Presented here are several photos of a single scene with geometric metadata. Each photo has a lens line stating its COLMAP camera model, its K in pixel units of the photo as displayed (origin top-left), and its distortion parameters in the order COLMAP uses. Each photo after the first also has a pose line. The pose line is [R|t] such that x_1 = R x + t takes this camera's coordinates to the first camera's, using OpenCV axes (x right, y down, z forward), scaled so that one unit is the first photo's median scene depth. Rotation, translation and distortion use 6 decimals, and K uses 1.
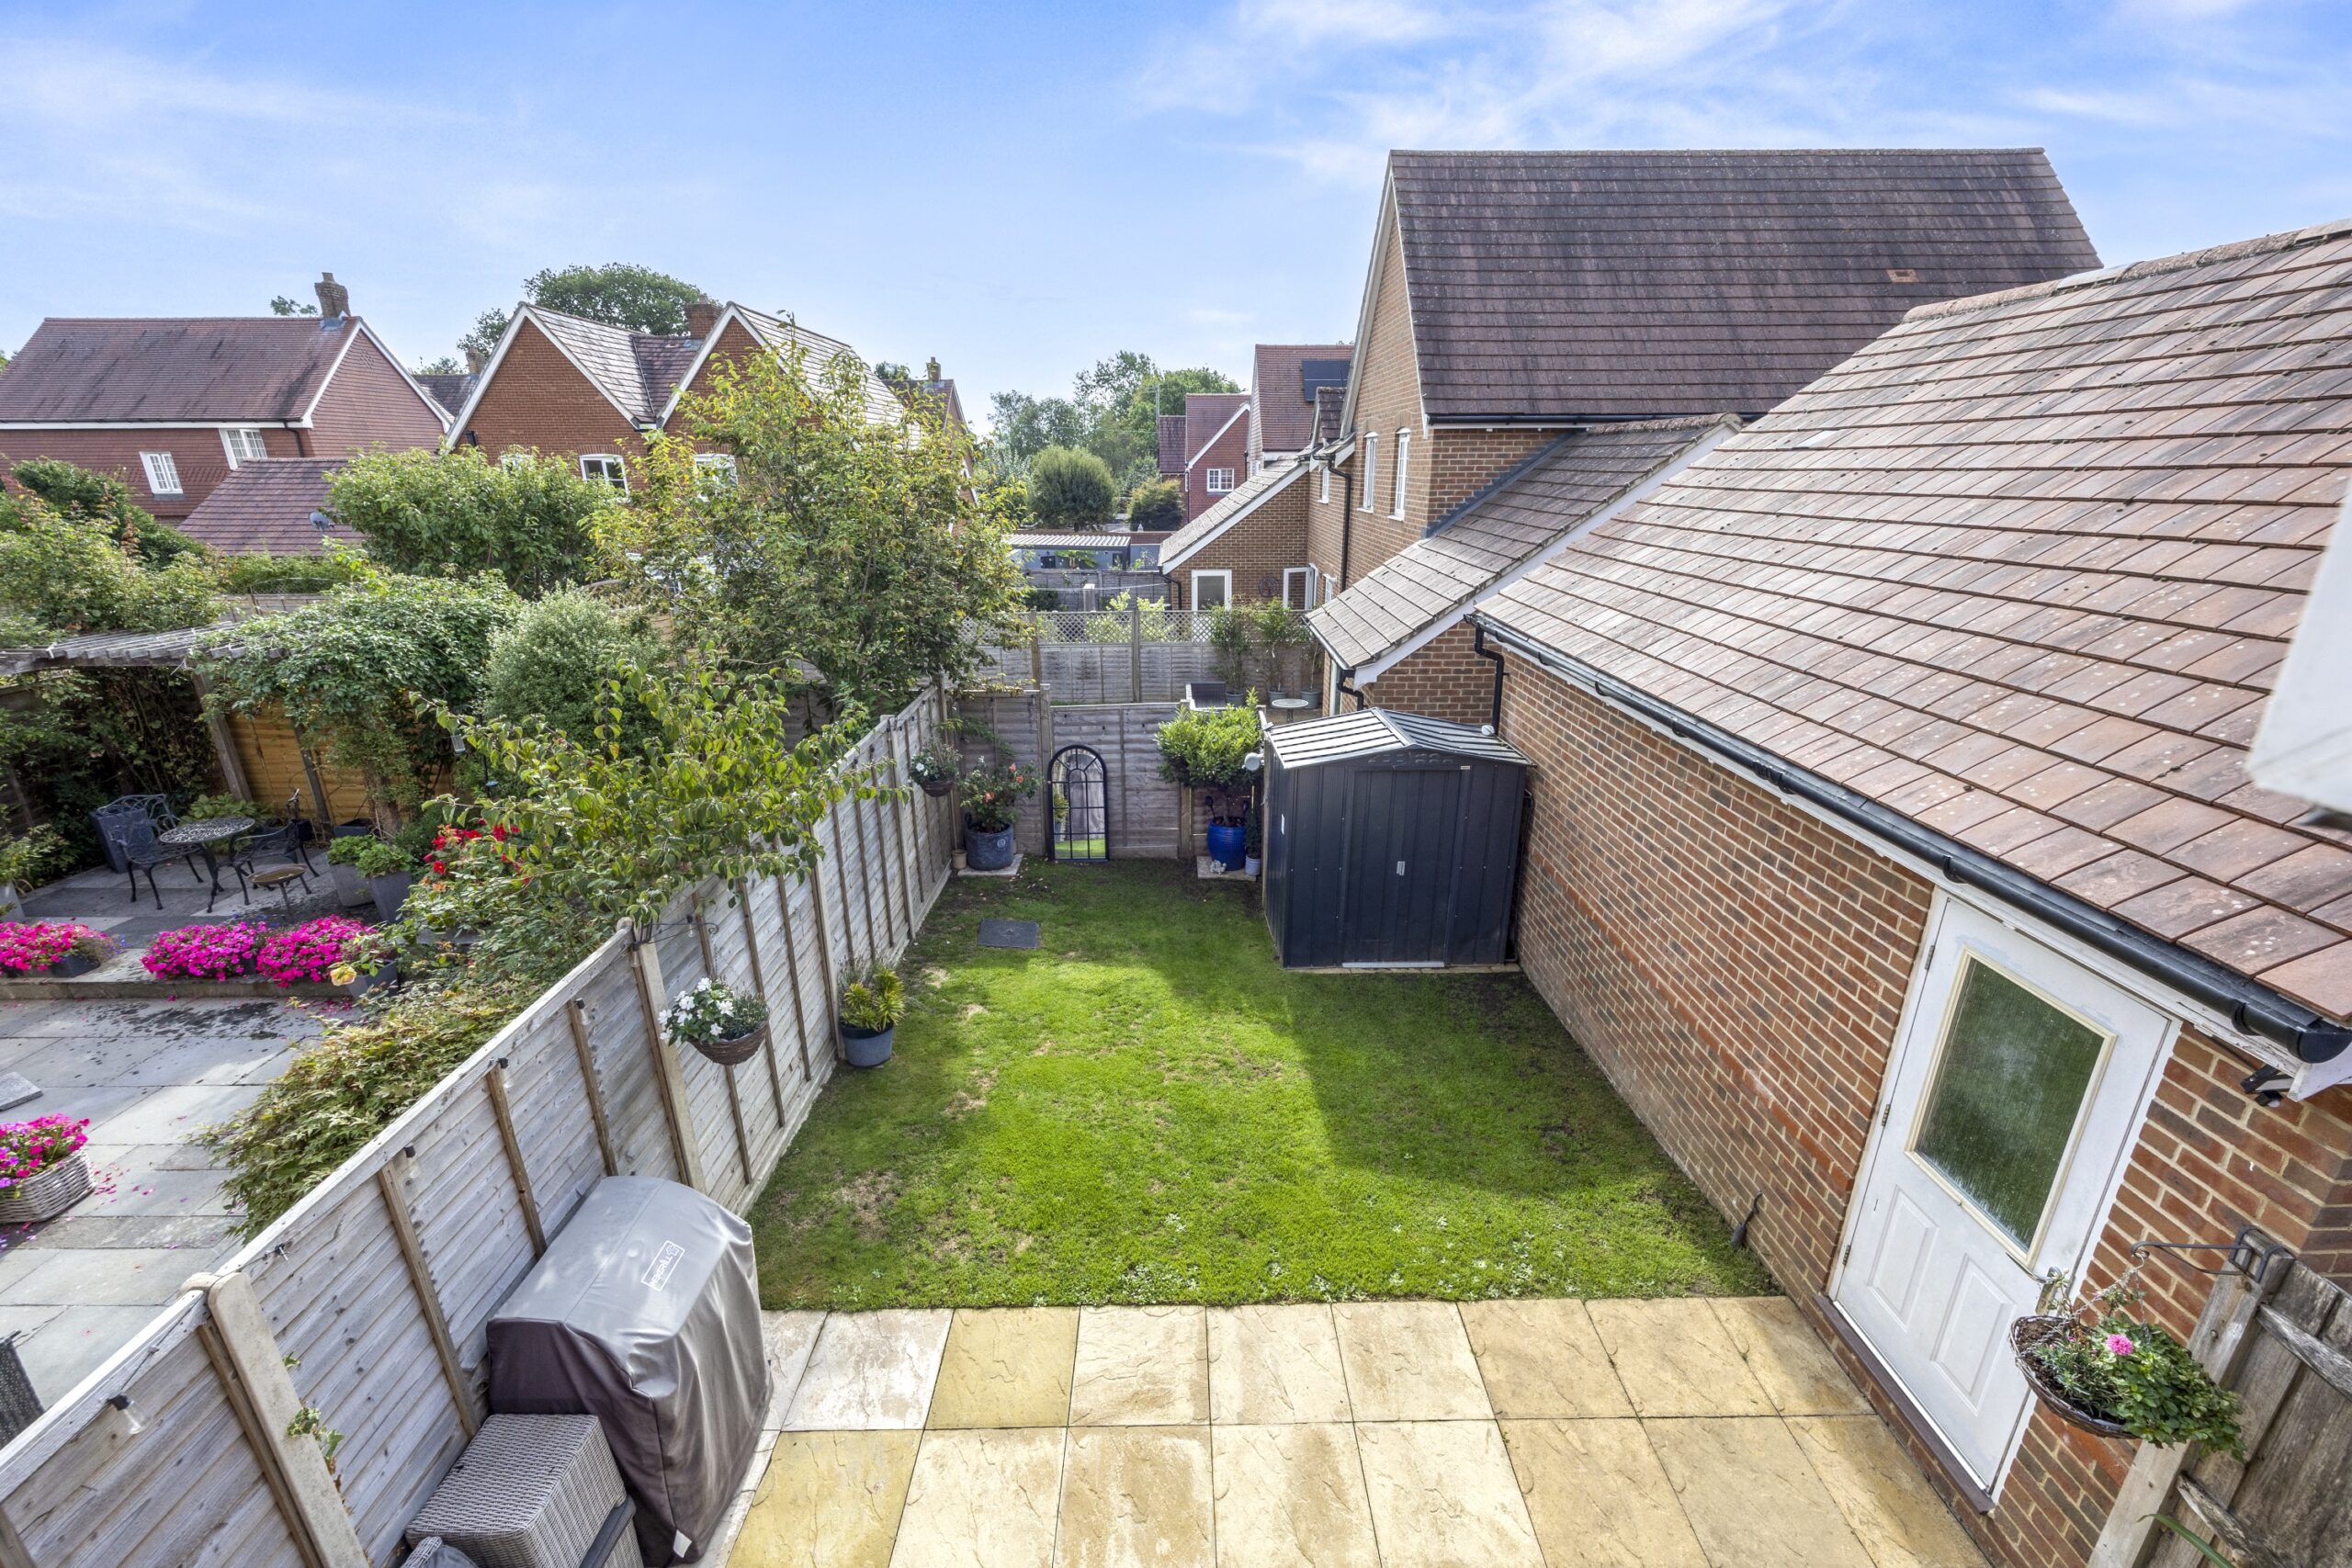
lens RADIAL K [[930.9, 0, 1176.0], [0, 930.9, 784.0], [0, 0, 1]] dist [0.000237, 0.000001]
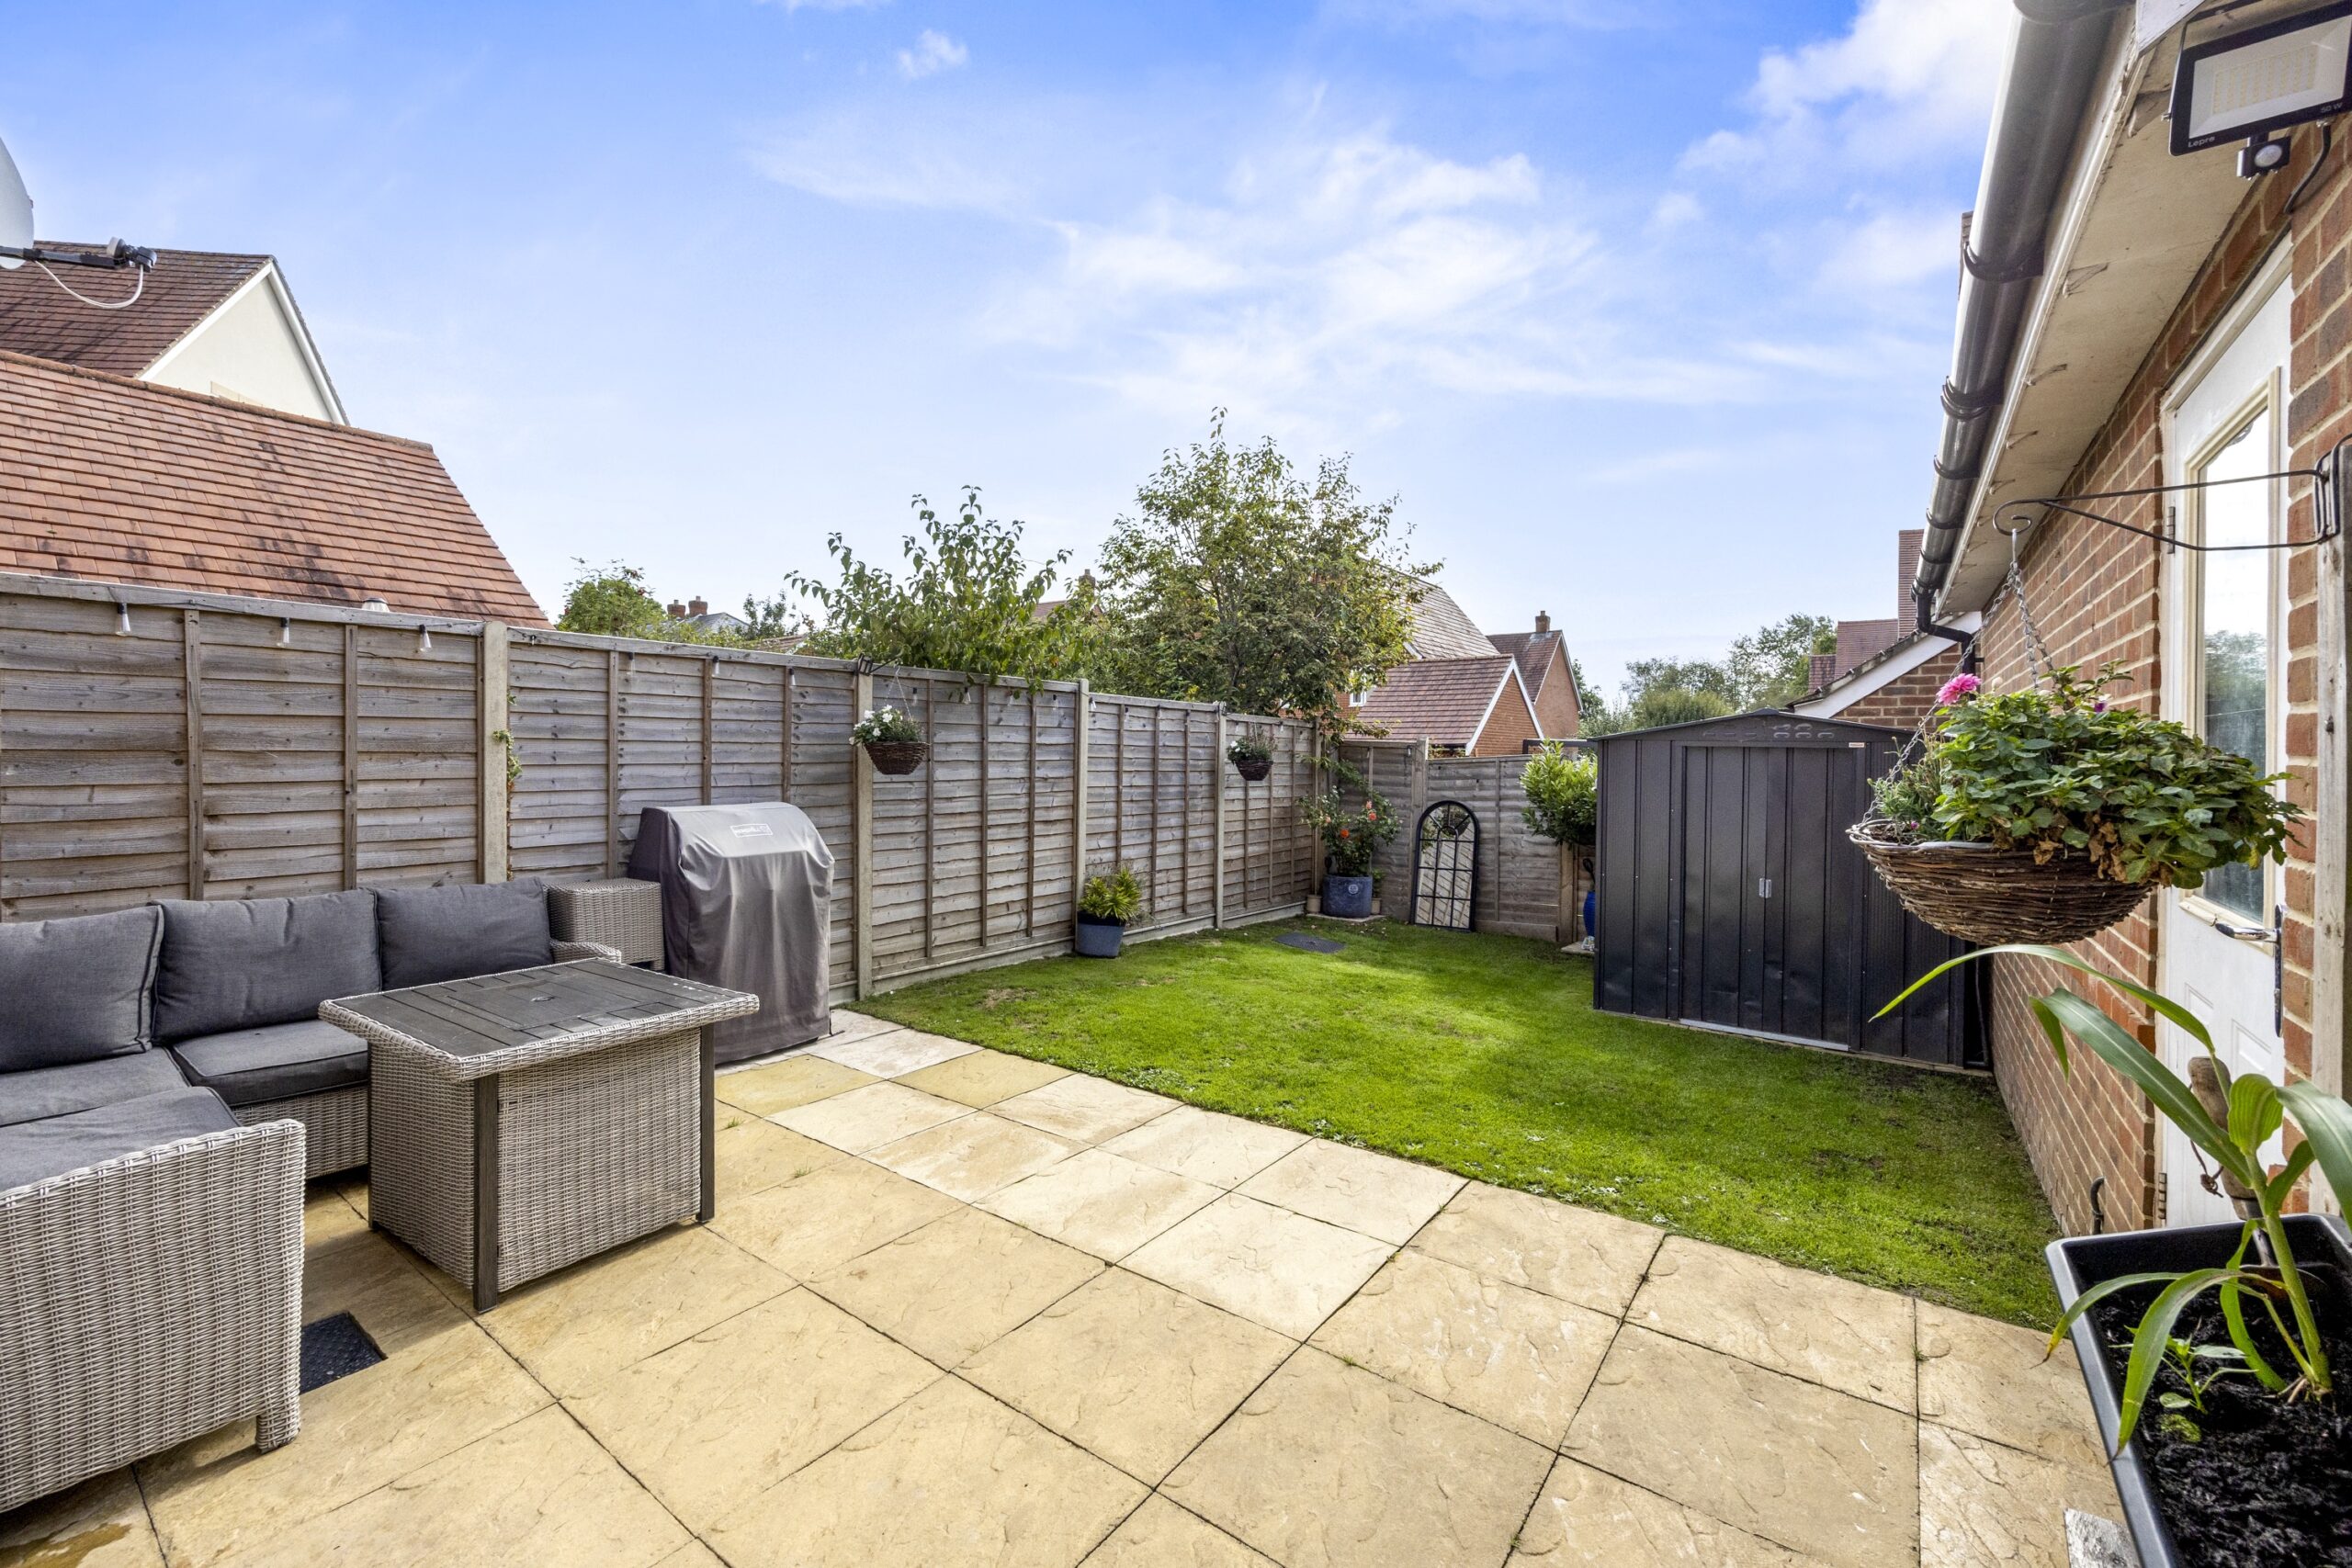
lens RADIAL K [[963.9, 0, 1176.0], [0, 963.9, 784.0], [0, 0, 1]] dist [-0.001182, 0.000017]
pose [[0.796322, 0.023798, -0.604405, 0.558228], [-0.206637, 0.949813, -0.234853, 0.487596], [0.568483, 0.311911, 0.761275, 0.214072]]
